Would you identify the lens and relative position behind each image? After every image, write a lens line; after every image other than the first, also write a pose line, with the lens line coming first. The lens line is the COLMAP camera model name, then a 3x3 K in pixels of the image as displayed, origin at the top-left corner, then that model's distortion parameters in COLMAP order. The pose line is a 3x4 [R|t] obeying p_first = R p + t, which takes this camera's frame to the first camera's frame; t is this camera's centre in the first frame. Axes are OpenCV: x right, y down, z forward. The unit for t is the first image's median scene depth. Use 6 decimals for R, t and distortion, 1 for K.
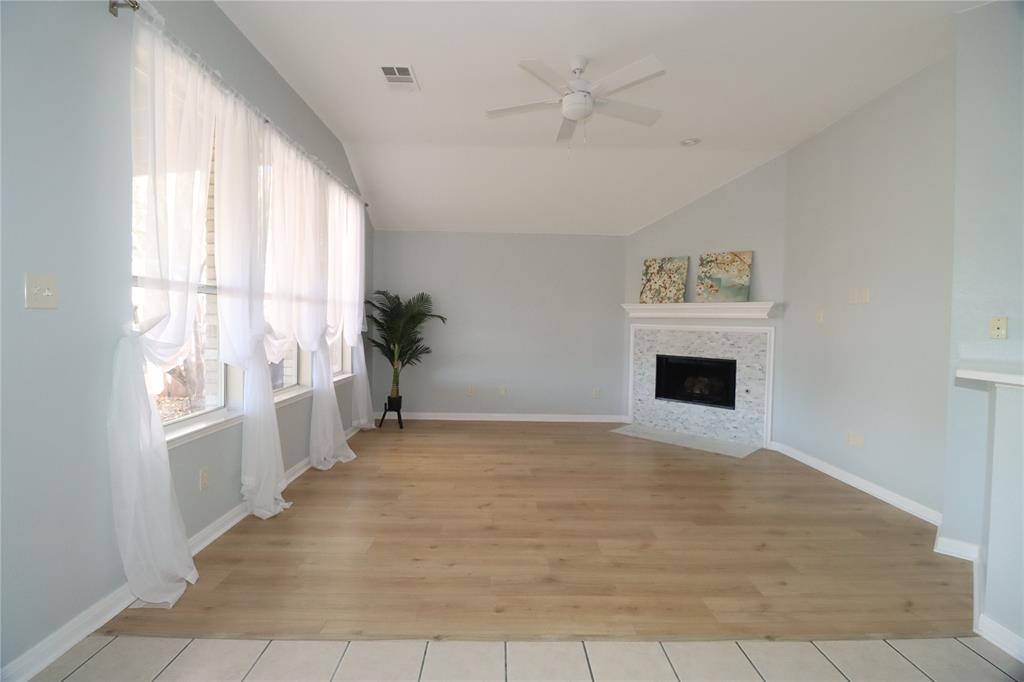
lens RADIAL K [[474.8, 0, 509.9], [0, 474.8, 333.3], [0, 0, 1]] dist [-0.006426, -0.008447]
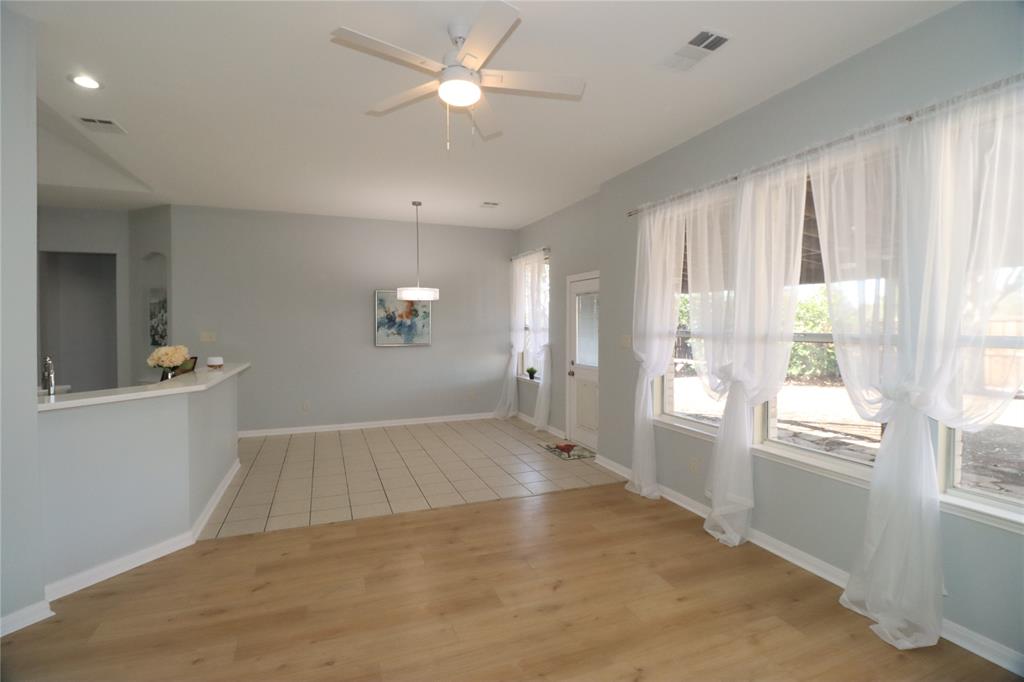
lens RADIAL K [[474.8, 0, 513.7], [0, 474.8, 336.3], [0, 0, 1]] dist [-0.006426, -0.008447]
pose [[-0.934345, -0.008951, -0.356256, 0.204515], [-0.025595, 0.998788, 0.042031, -0.070924], [0.355448, 0.048390, -0.933442, 1.099659]]
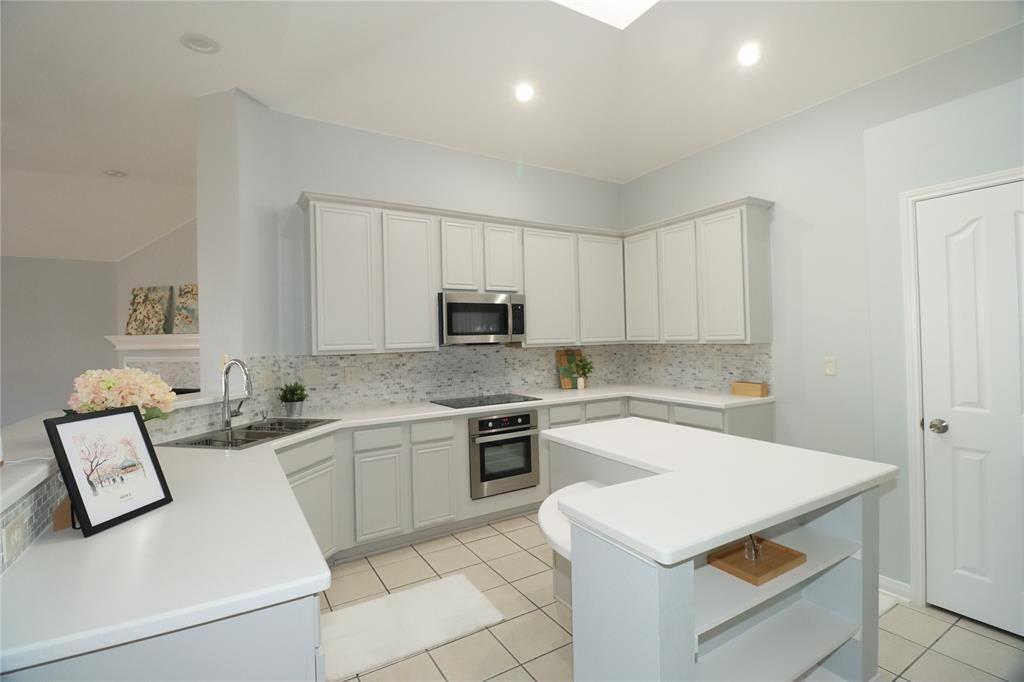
lens RADIAL K [[474.8, 0, 514.5], [0, 474.8, 334.1], [0, 0, 1]] dist [-0.006426, -0.008447]
pose [[0.862128, -0.036094, 0.505403, 0.518799], [0.049230, 0.998707, -0.012654, -0.016865], [-0.504293, 0.035790, 0.862791, -0.210441]]
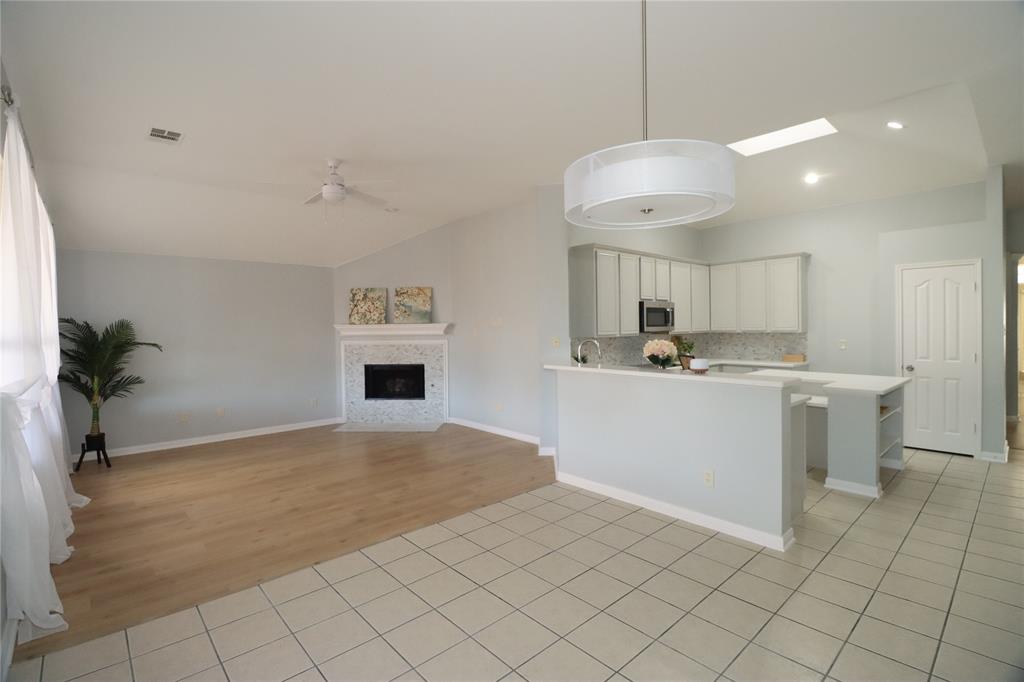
lens RADIAL K [[474.8, 0, 512.7], [0, 474.8, 335.4], [0, 0, 1]] dist [-0.006426, -0.008447]
pose [[0.752129, -0.044549, 0.657509, -0.243769], [0.042694, 0.998910, 0.018842, -0.043363], [-0.657632, 0.013900, 0.753211, -0.231556]]
